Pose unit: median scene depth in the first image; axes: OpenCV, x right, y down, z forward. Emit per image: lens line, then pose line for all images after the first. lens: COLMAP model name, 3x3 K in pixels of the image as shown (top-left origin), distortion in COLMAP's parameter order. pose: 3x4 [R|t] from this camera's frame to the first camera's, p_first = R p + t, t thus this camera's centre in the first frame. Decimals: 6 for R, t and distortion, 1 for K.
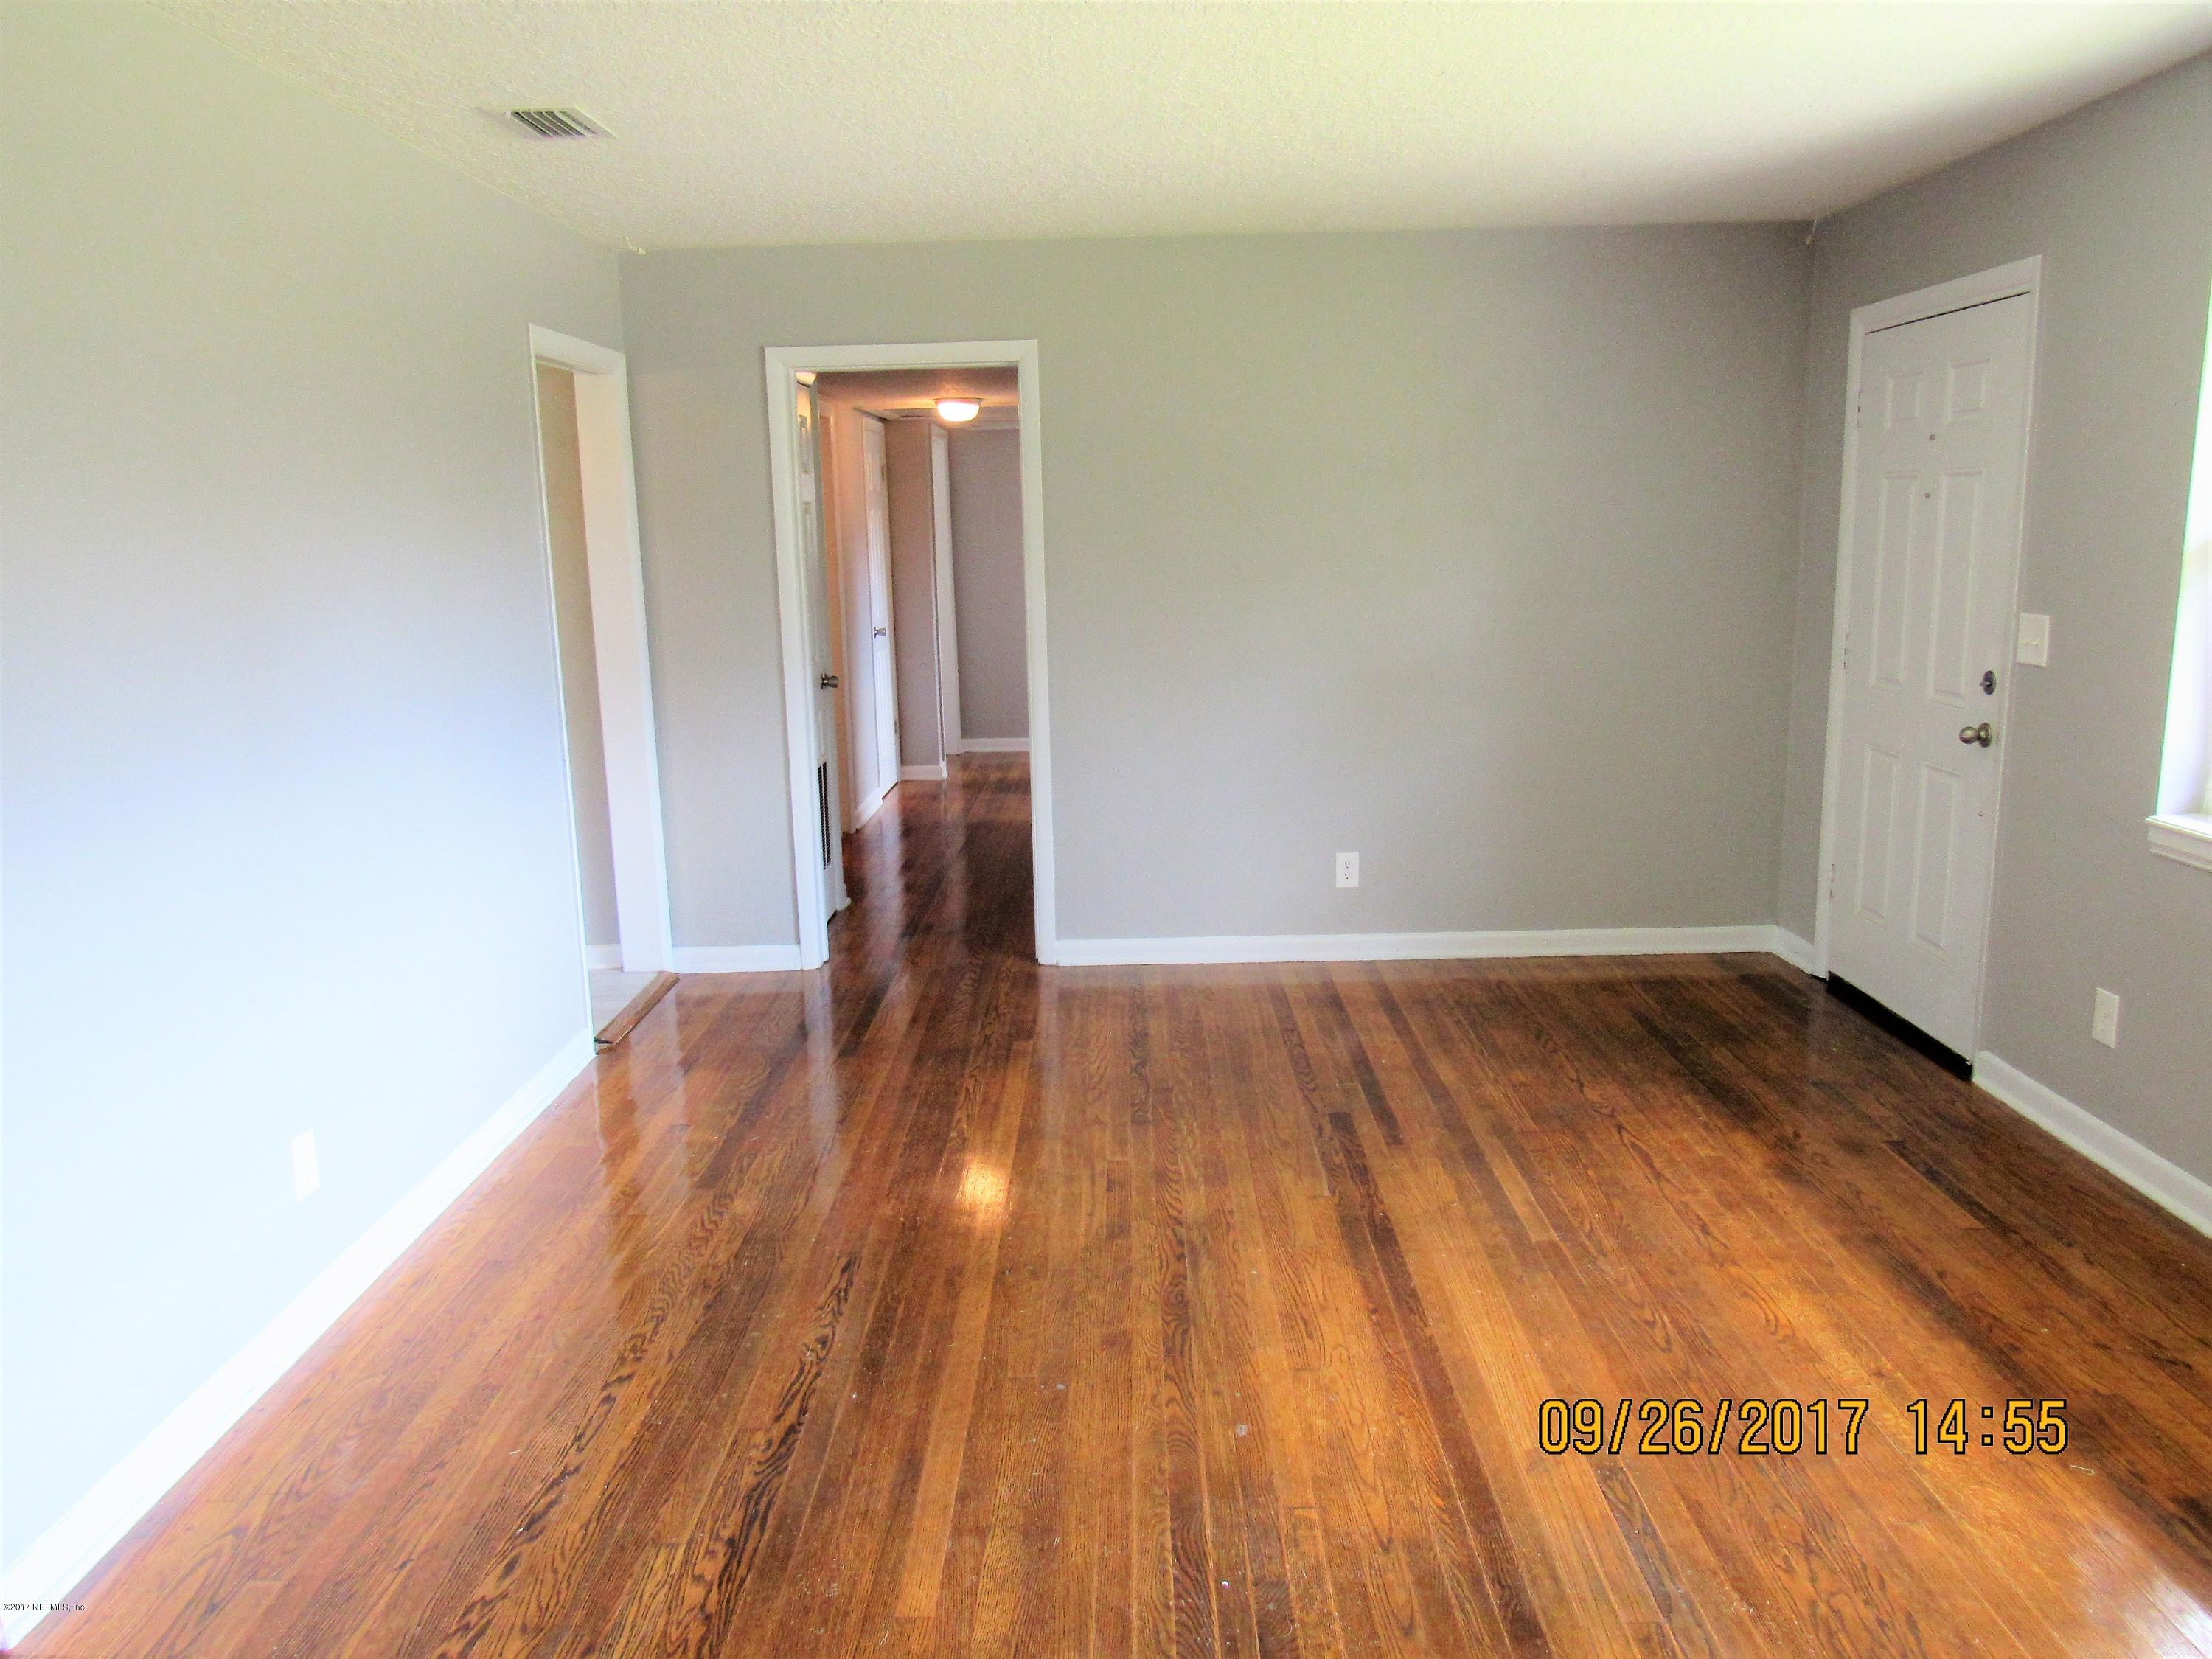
lens RADIAL K [[1571.9, 0, 1103.8], [0, 1571.9, 832.7], [0, 0, 1]] dist [-0.040500, 0.024136]
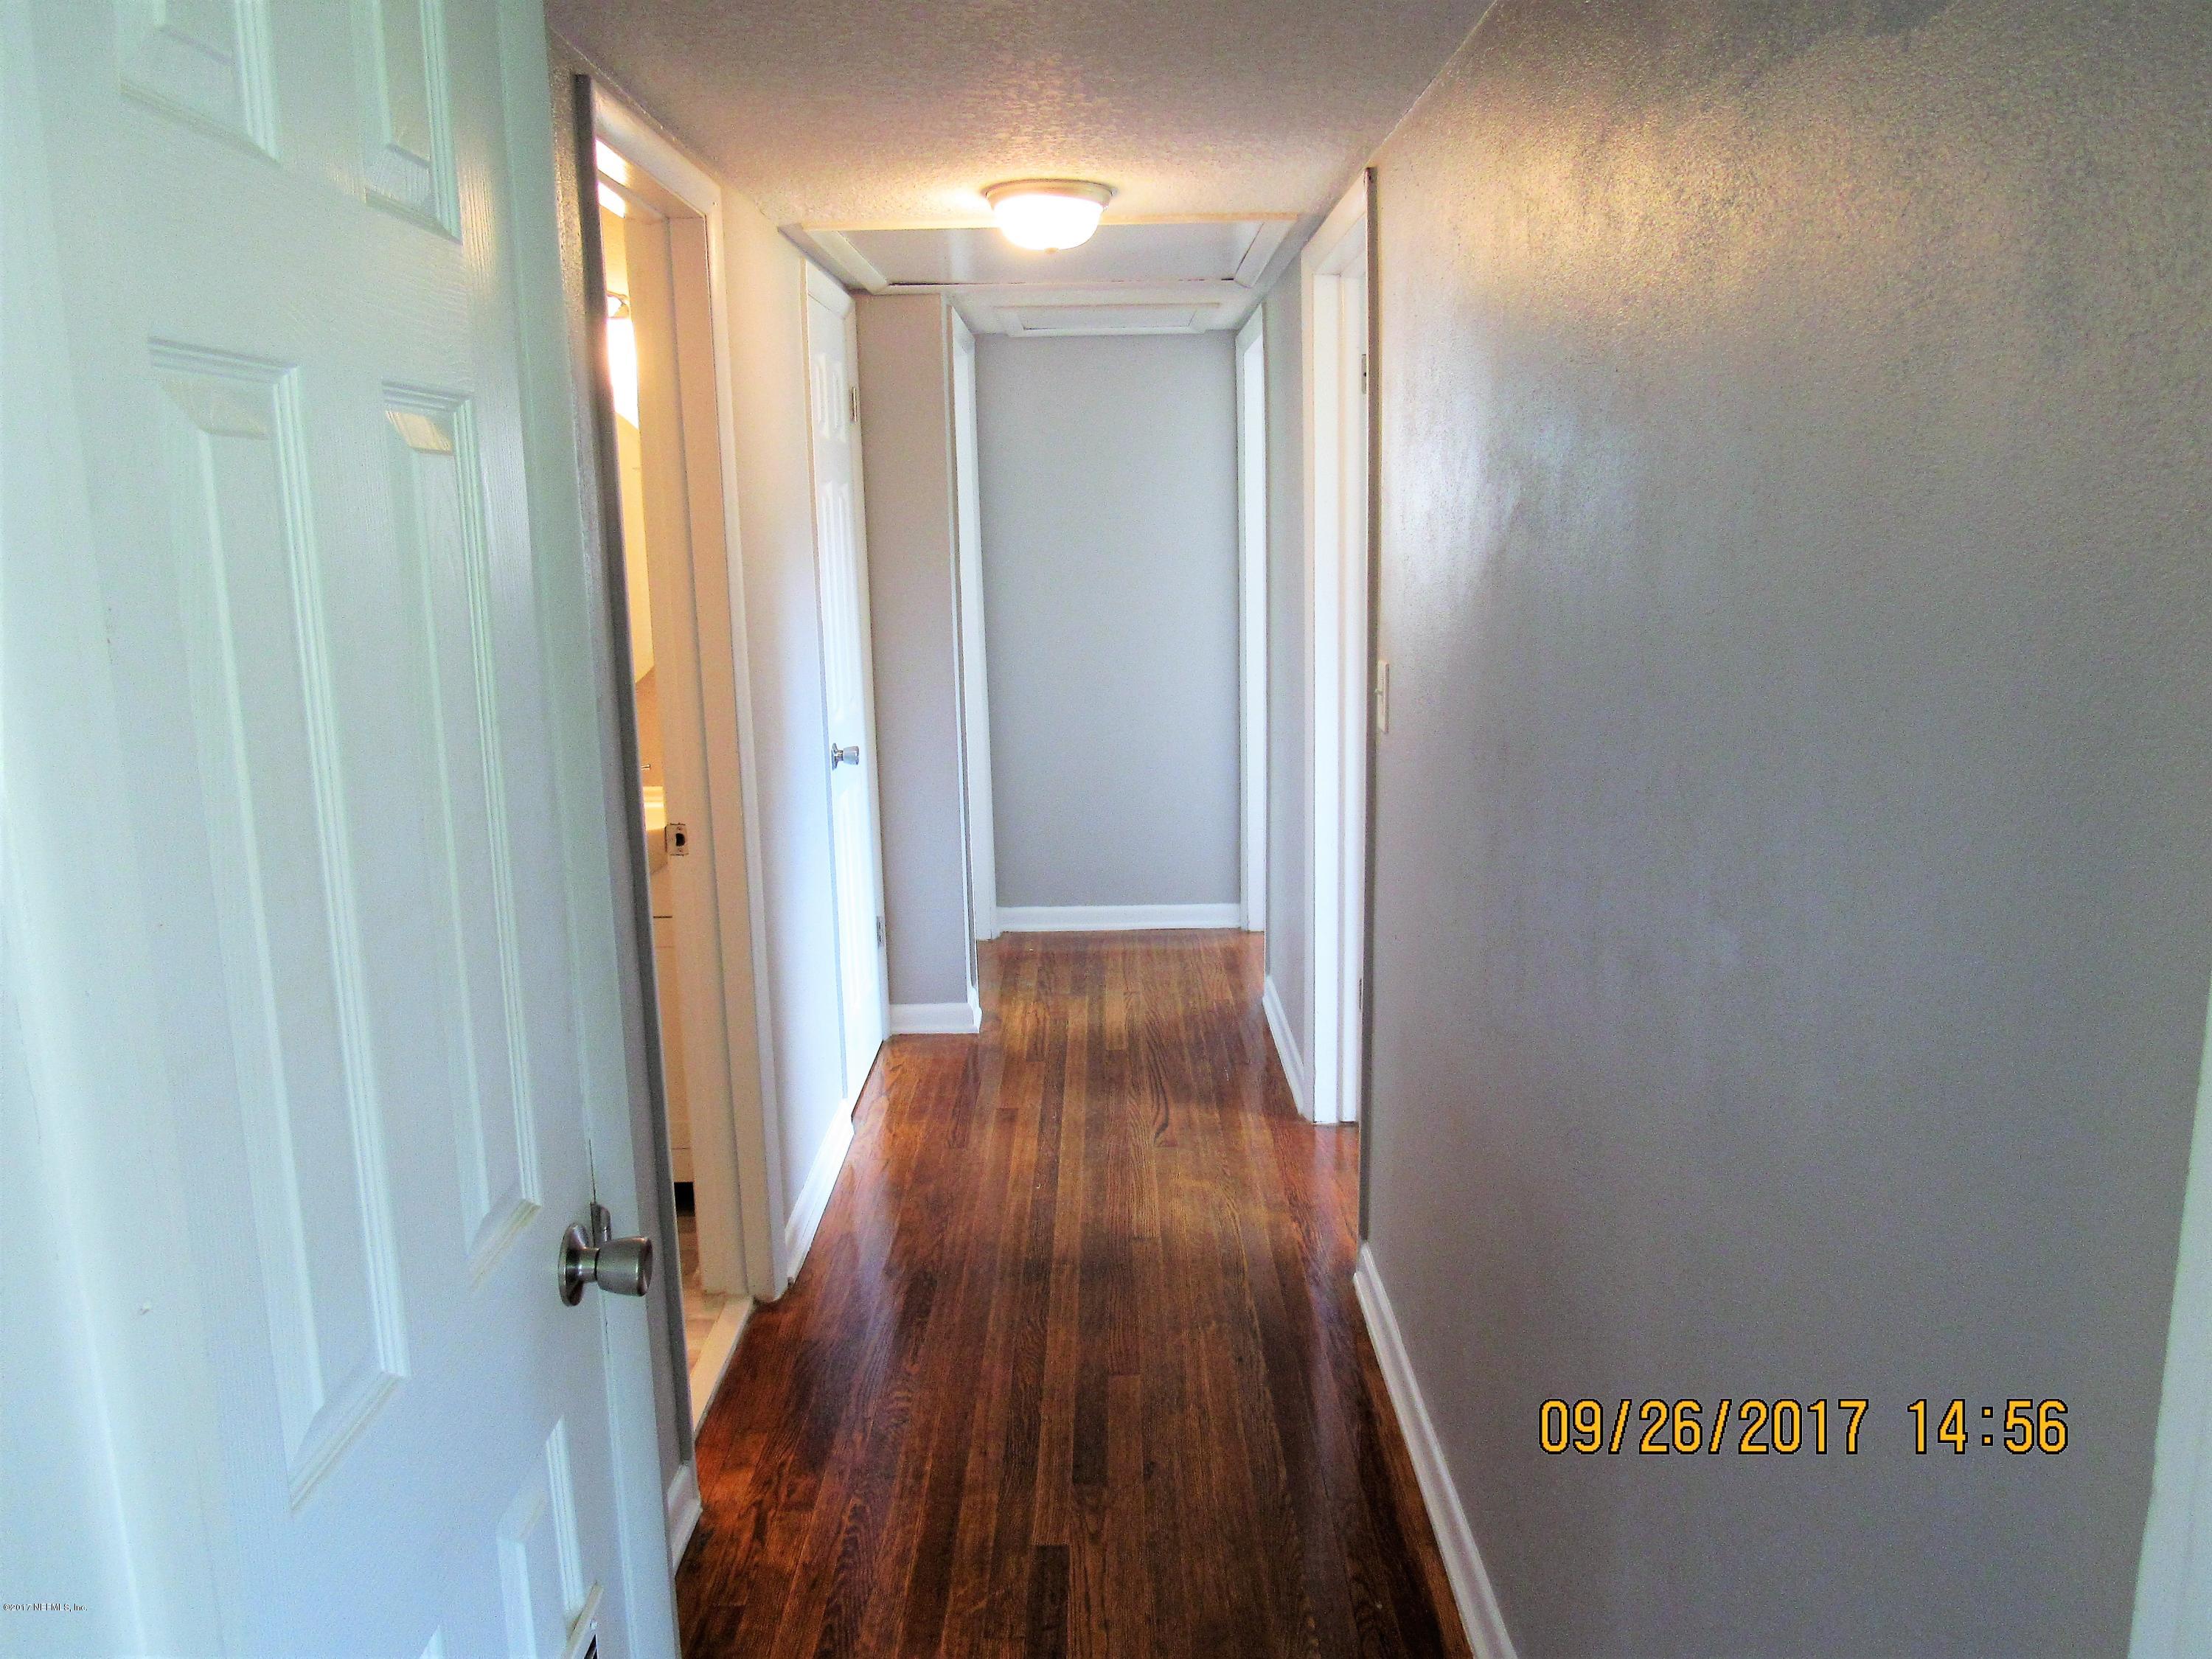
lens RADIAL K [[1571.9, 0, 1103.8], [0, 1571.9, 832.7], [0, 0, 1]] dist [-0.040500, 0.024136]
pose [[0.999679, 0.004668, 0.024886, -0.088759], [-0.004872, 0.999955, 0.008160, -0.115911], [-0.024847, -0.008279, 0.999657, 0.611182]]
